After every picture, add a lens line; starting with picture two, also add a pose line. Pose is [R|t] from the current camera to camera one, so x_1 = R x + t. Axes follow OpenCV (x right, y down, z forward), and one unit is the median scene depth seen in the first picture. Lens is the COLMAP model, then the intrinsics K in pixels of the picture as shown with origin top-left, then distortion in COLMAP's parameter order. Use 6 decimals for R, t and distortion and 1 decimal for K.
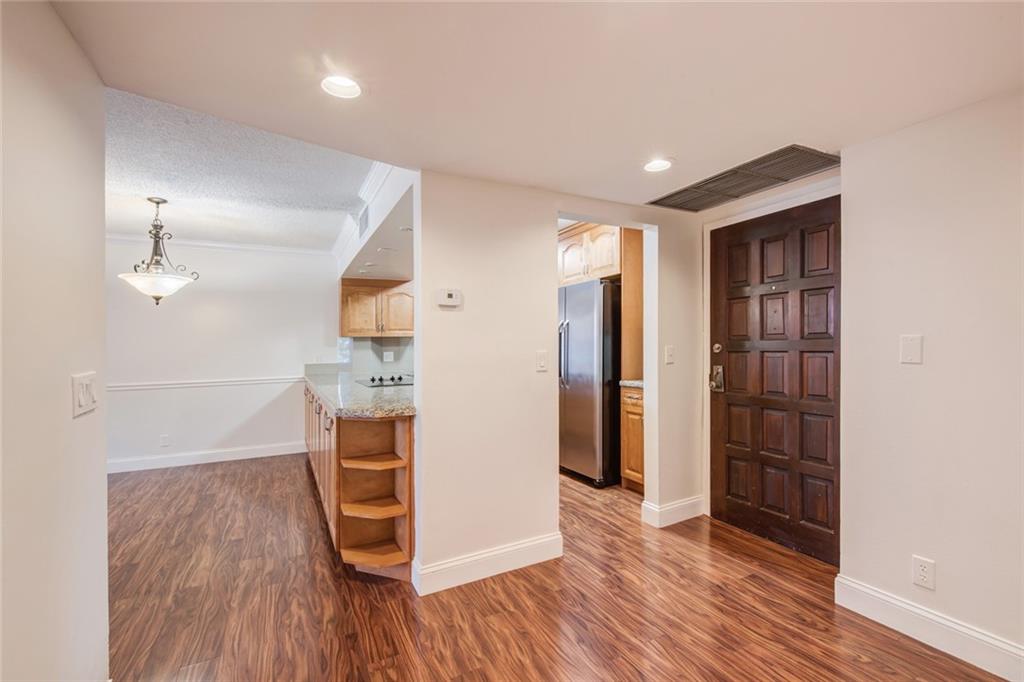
lens RADIAL K [[466.0, 0, 532.2], [0, 466.0, 347.7], [0, 0, 1]] dist [0.009121, -0.008118]
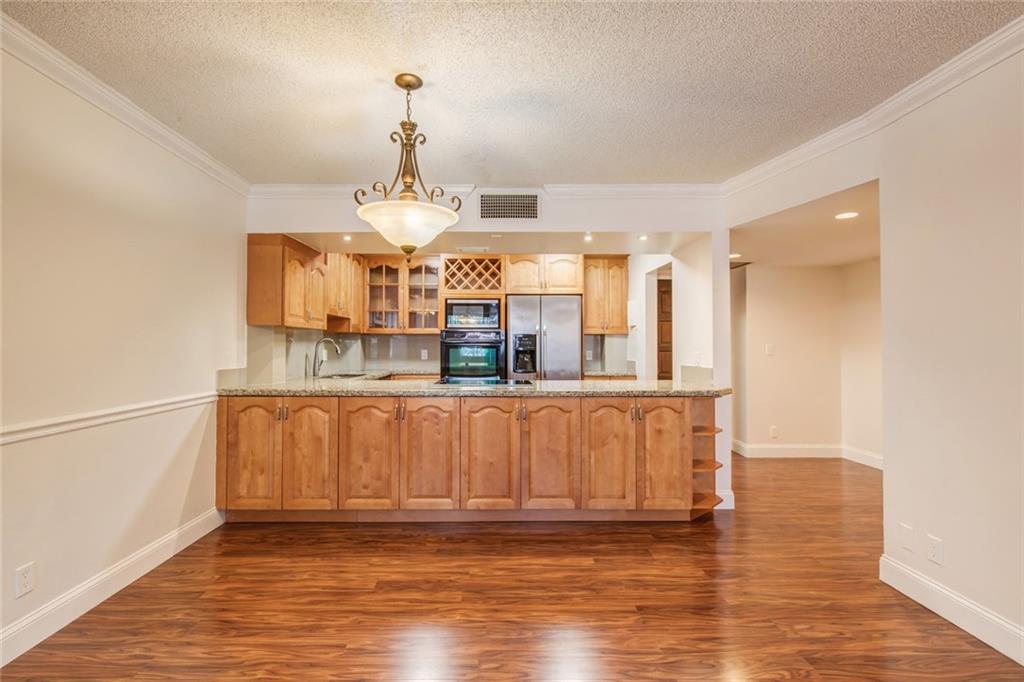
lens RADIAL K [[471.3, 0, 536.2], [0, 471.3, 343.2], [0, 0, 1]] dist [-0.000604, -0.000194]
pose [[0.415316, 0.024164, 0.909356, -1.258744], [-0.007679, 0.999705, -0.023057, 0.020834], [-0.909645, 0.002593, 0.415379, 0.618220]]
